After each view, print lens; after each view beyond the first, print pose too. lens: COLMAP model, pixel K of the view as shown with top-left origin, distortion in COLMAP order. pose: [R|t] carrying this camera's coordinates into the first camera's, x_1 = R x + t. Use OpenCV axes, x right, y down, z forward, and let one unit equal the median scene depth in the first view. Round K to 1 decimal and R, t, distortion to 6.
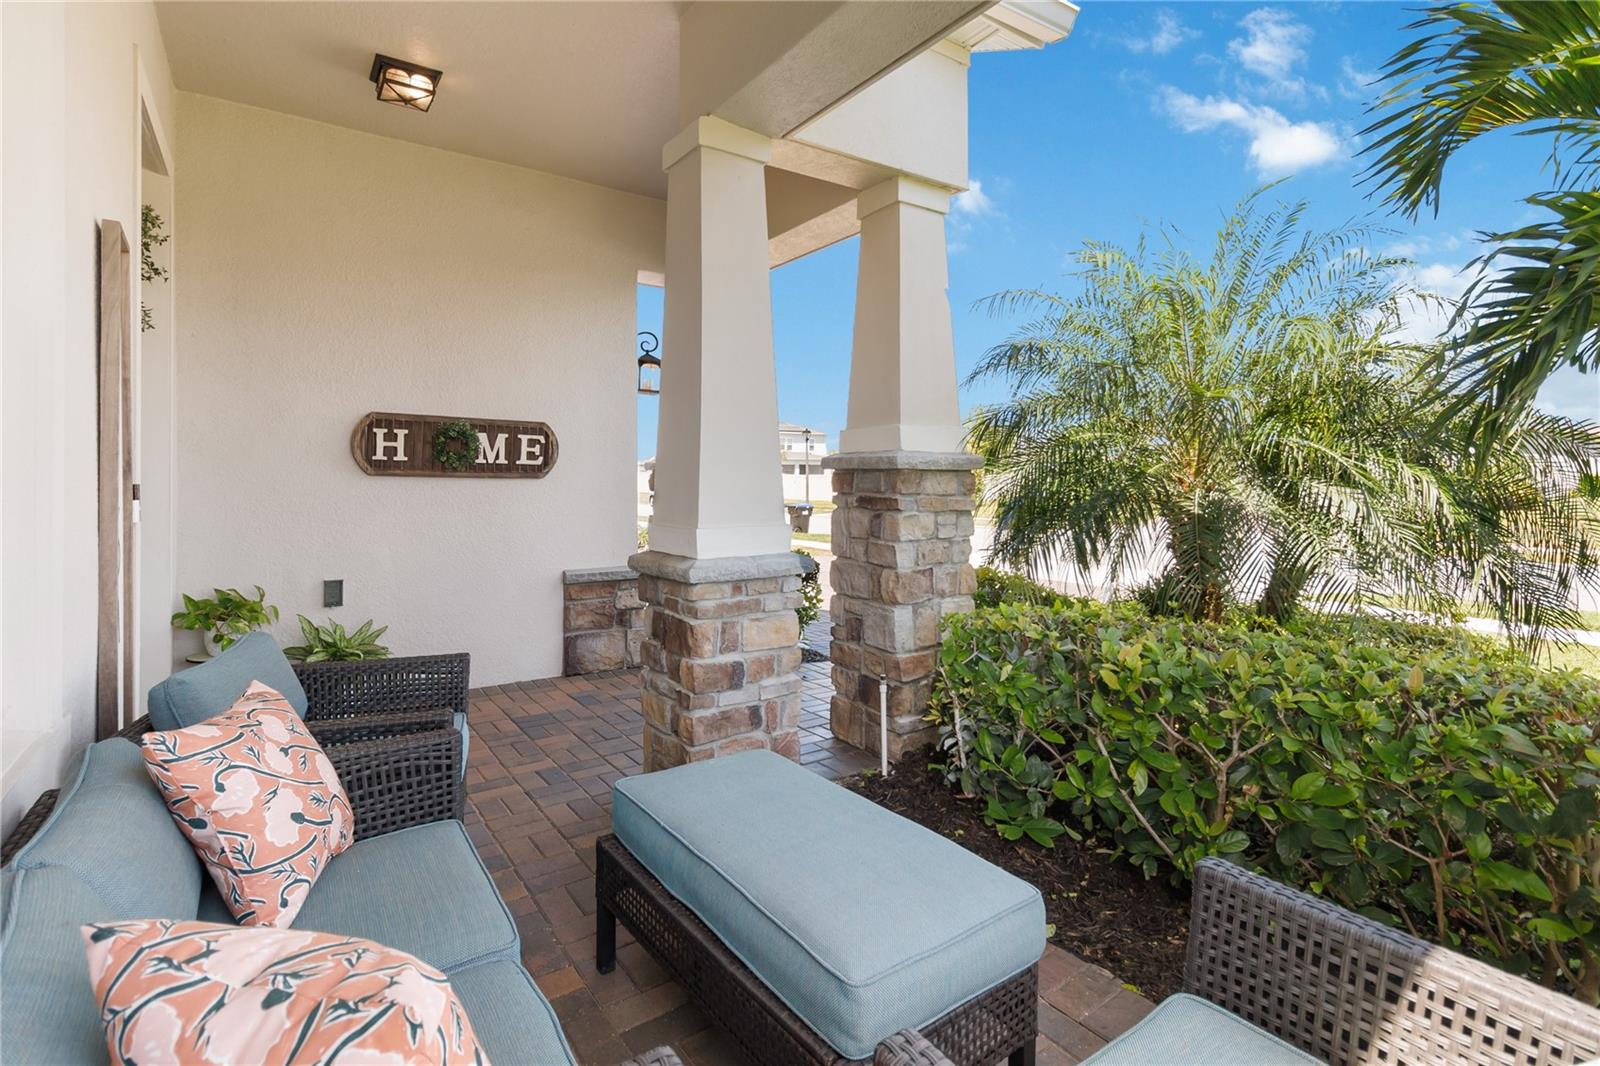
lens RADIAL K [[736.5, 0, 777.9], [0, 736.5, 481.1], [0, 0, 1]] dist [0.001703, 0.000235]
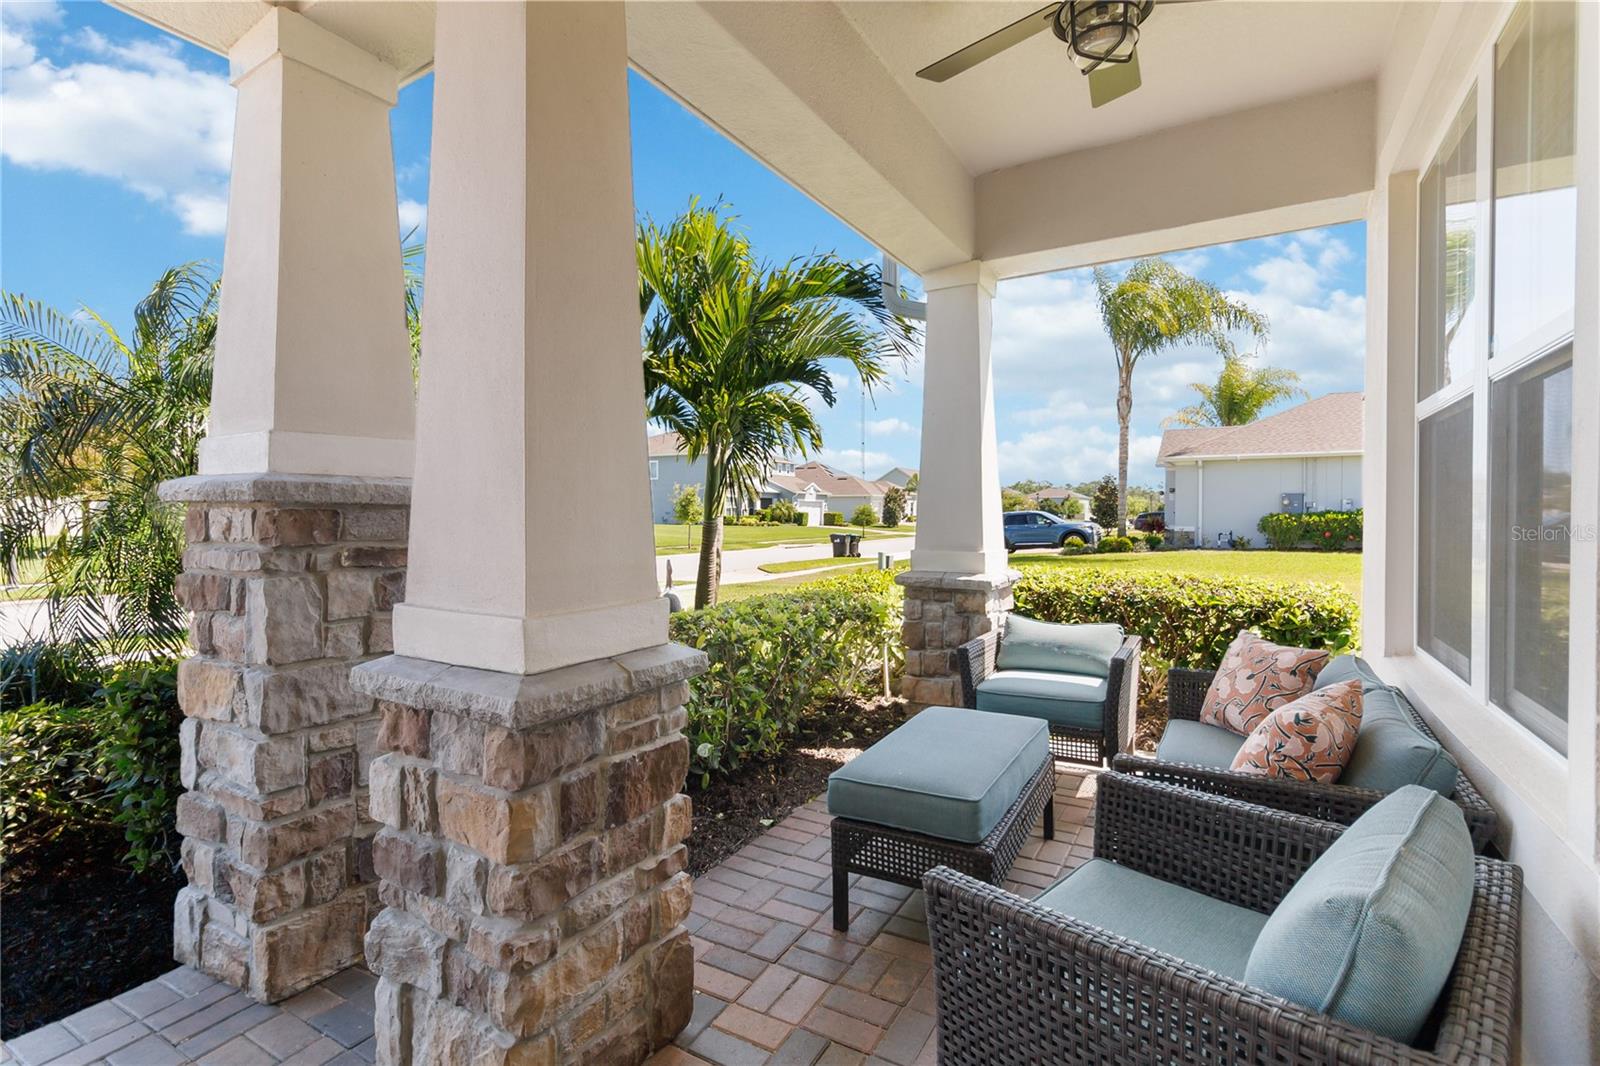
lens RADIAL K [[736.5, 0, 801.1], [0, 736.5, 529.2], [0, 0, 1]] dist [0.001703, 0.000235]
pose [[-0.425064, -0.003565, 0.905156, -0.598138], [0.008078, 0.999937, 0.007732, 0.002845], [-0.905127, 0.010598, -0.425009, 0.931692]]
